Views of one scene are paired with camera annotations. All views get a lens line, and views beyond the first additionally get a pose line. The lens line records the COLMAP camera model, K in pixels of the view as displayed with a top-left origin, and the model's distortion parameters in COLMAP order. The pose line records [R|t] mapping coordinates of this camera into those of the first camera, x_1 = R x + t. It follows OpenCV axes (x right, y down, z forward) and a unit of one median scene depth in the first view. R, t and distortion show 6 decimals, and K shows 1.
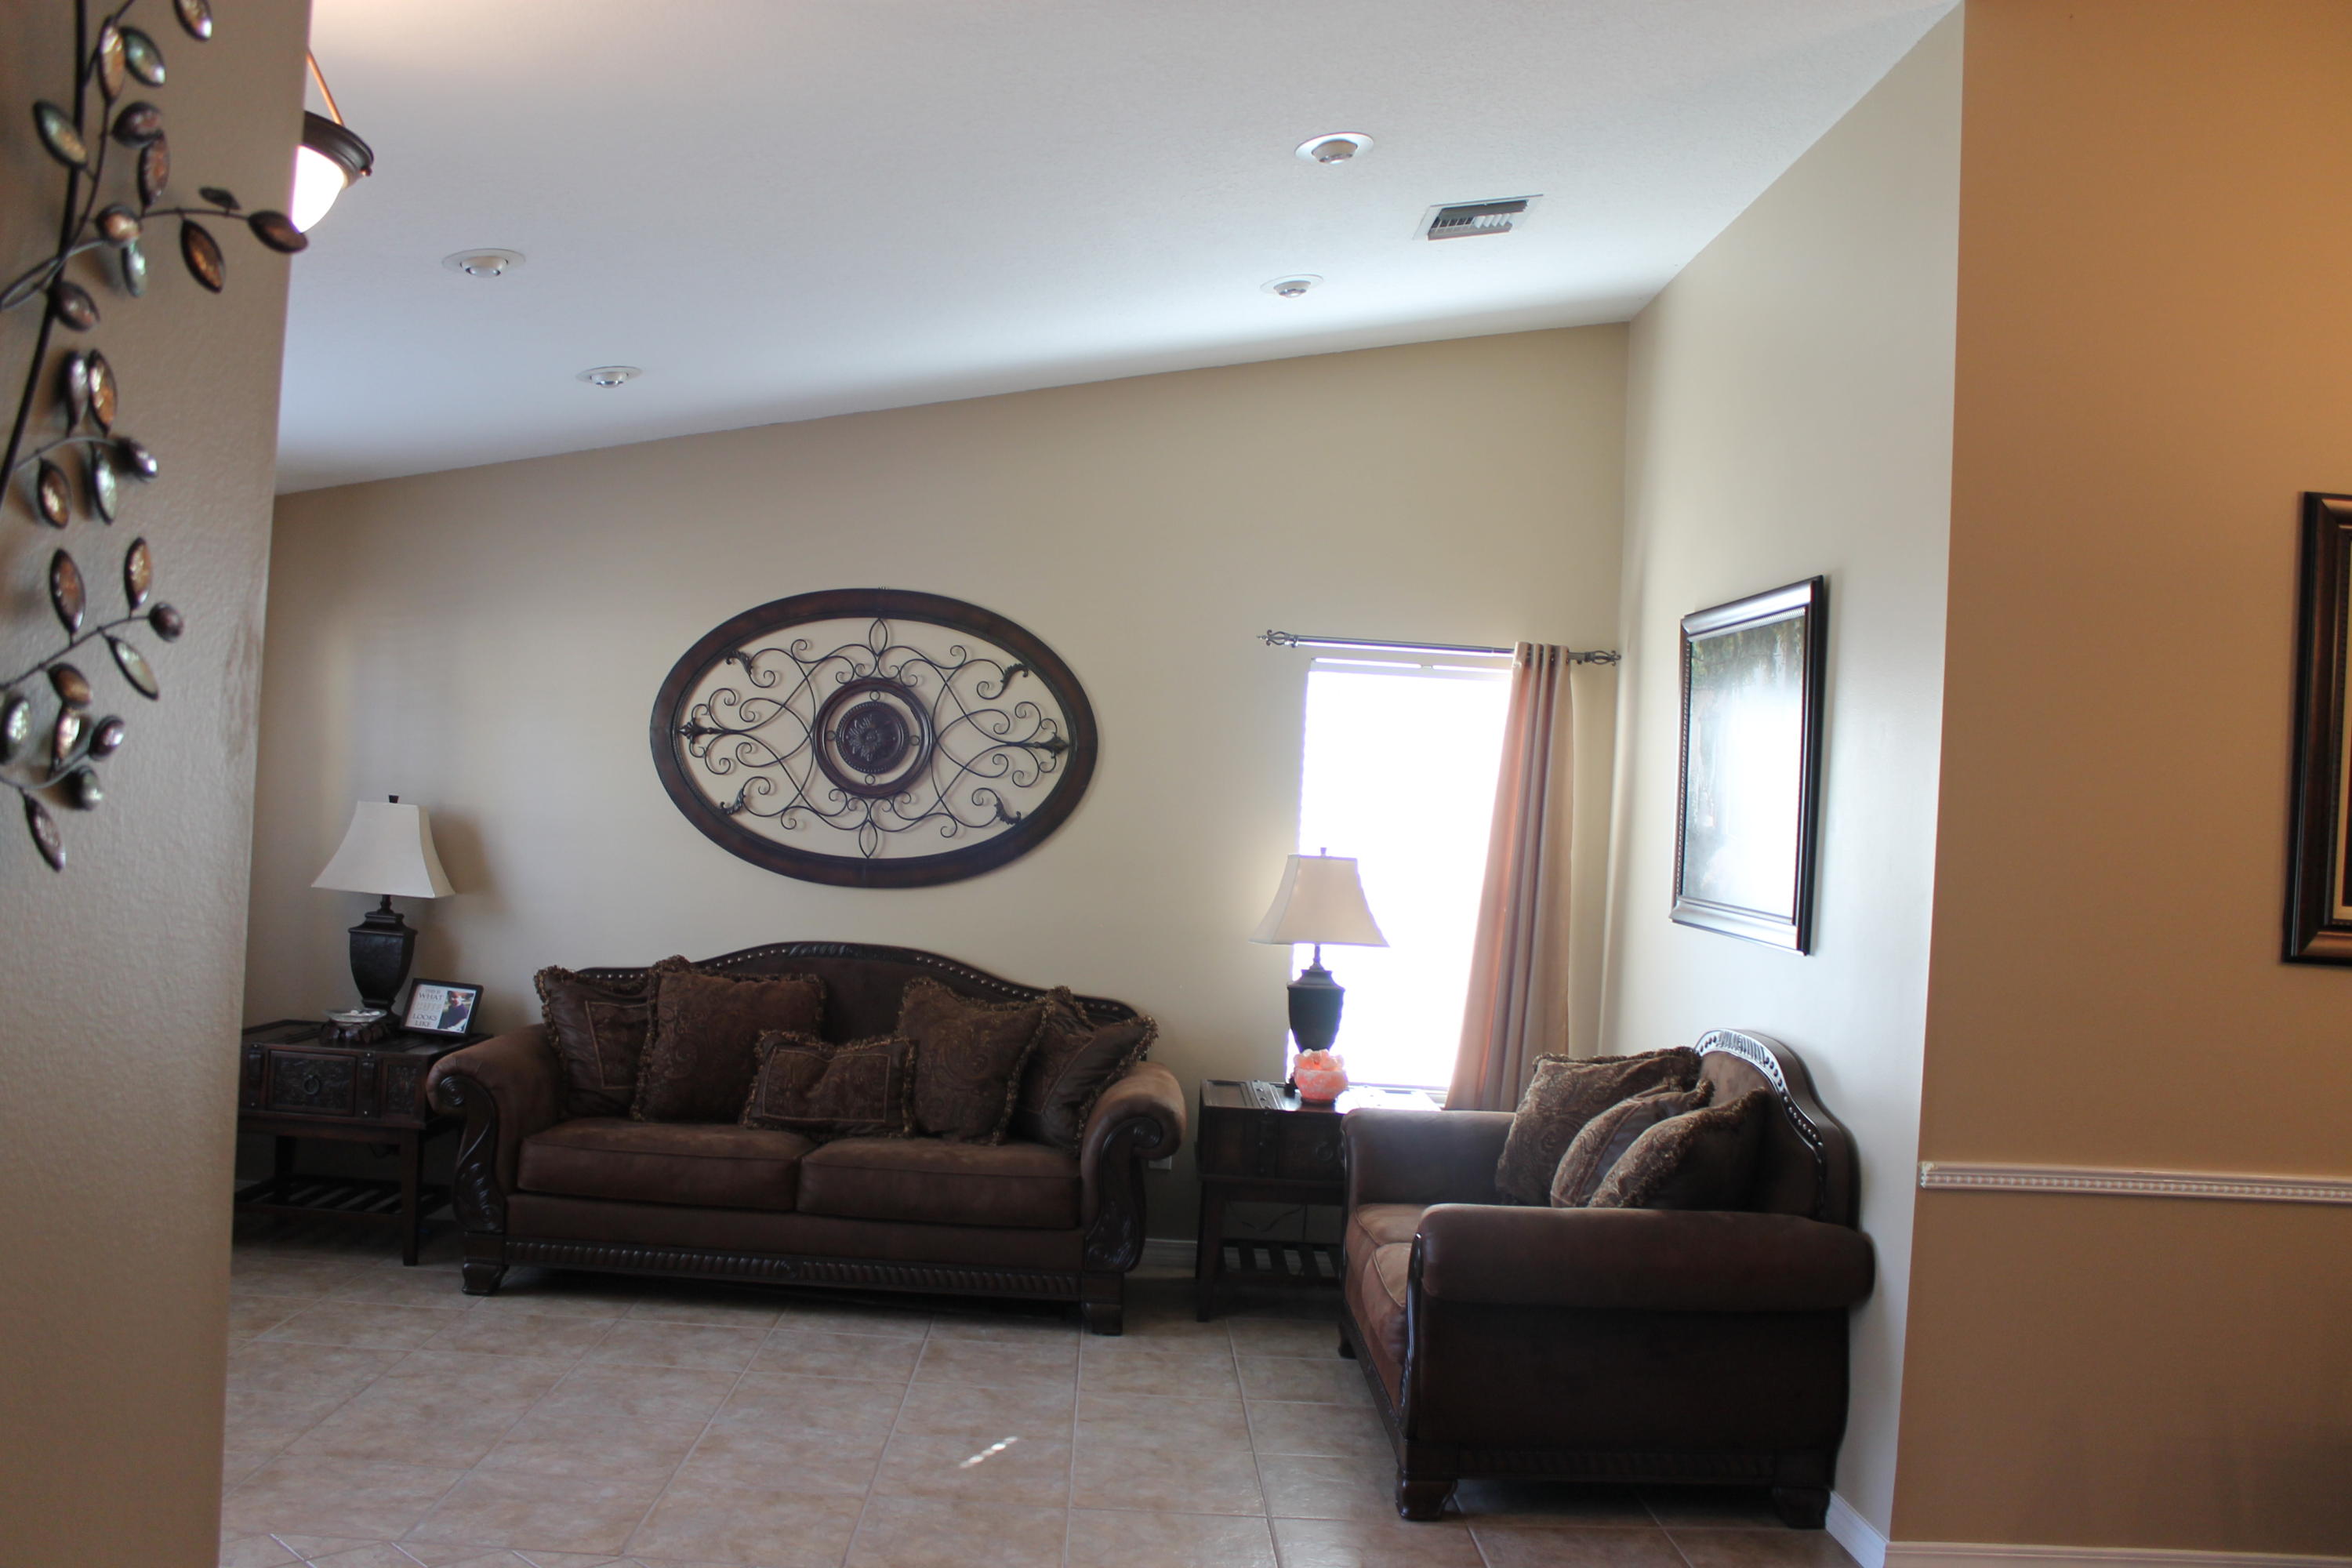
lens RADIAL K [[1952.5, 0, 1182.0], [0, 1952.5, 791.2], [0, 0, 1]] dist [-0.148827, 0.109839]
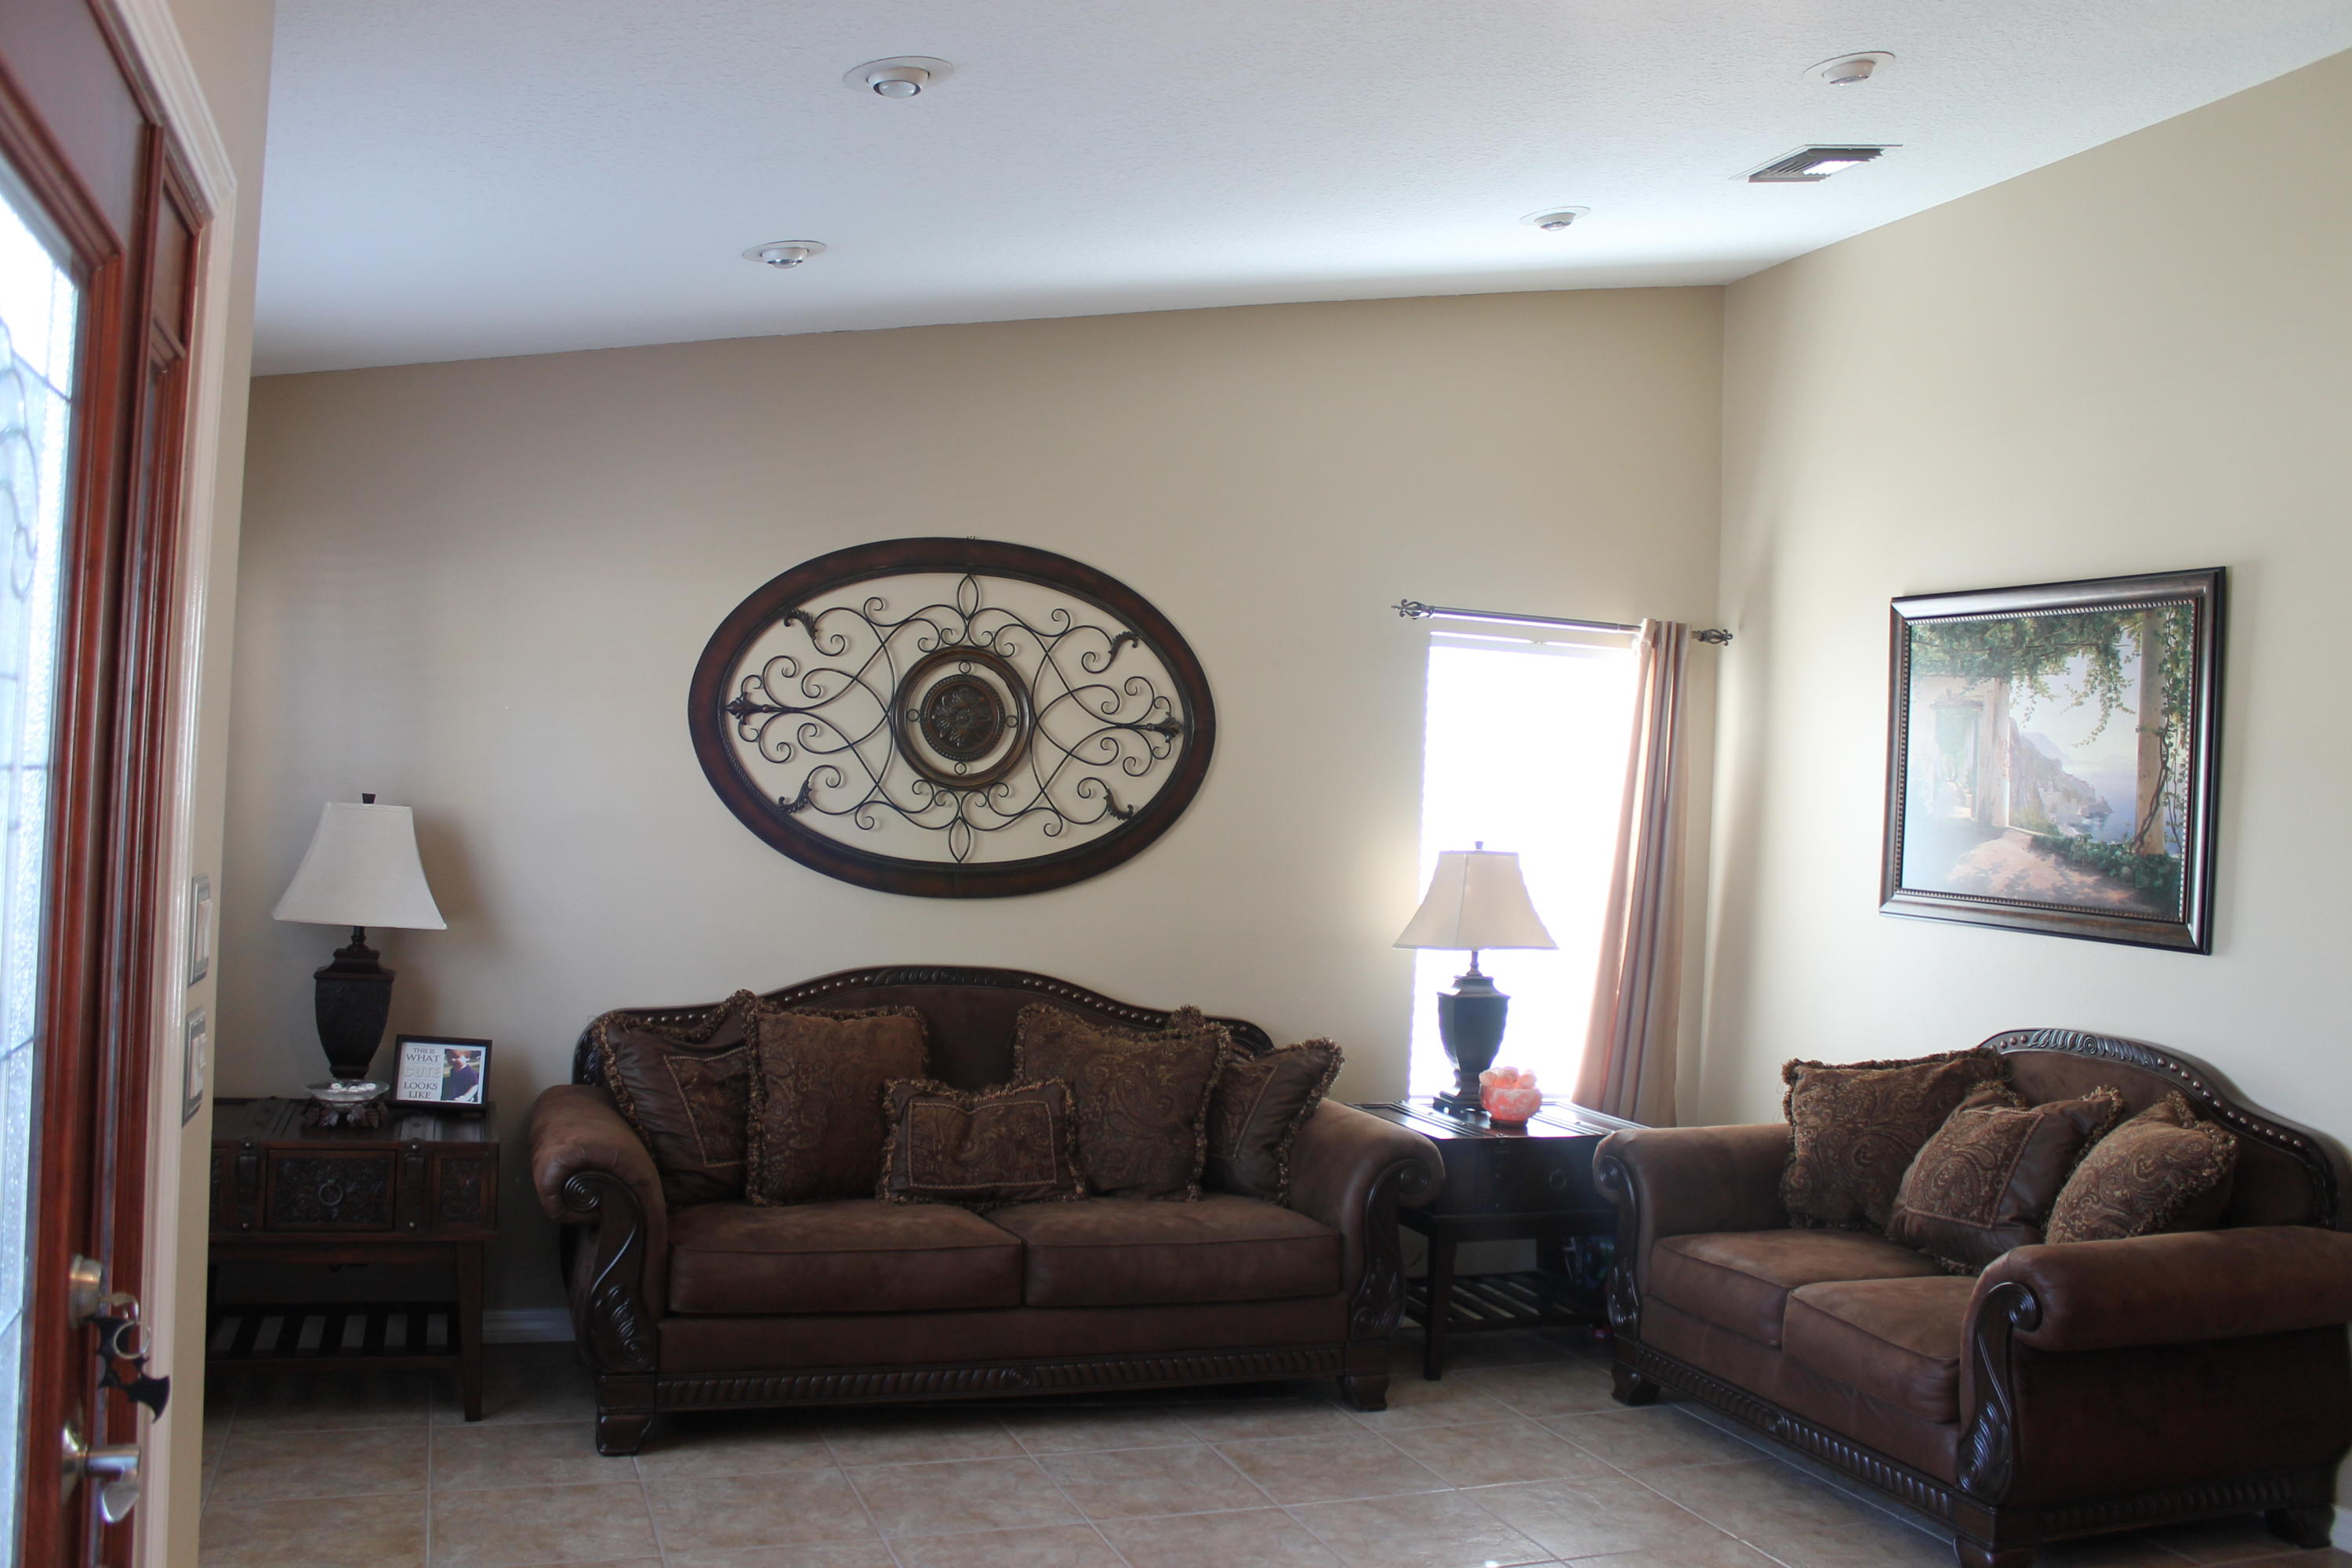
lens RADIAL K [[1952.5, 0, 1166.2], [0, 1952.5, 783.8], [0, 0, 1]] dist [-0.148827, 0.109839]
pose [[0.949092, -0.007762, 0.314903, -0.399670], [0.002200, 0.999835, 0.018013, -0.016663], [-0.314991, -0.016403, 0.948953, 0.213729]]
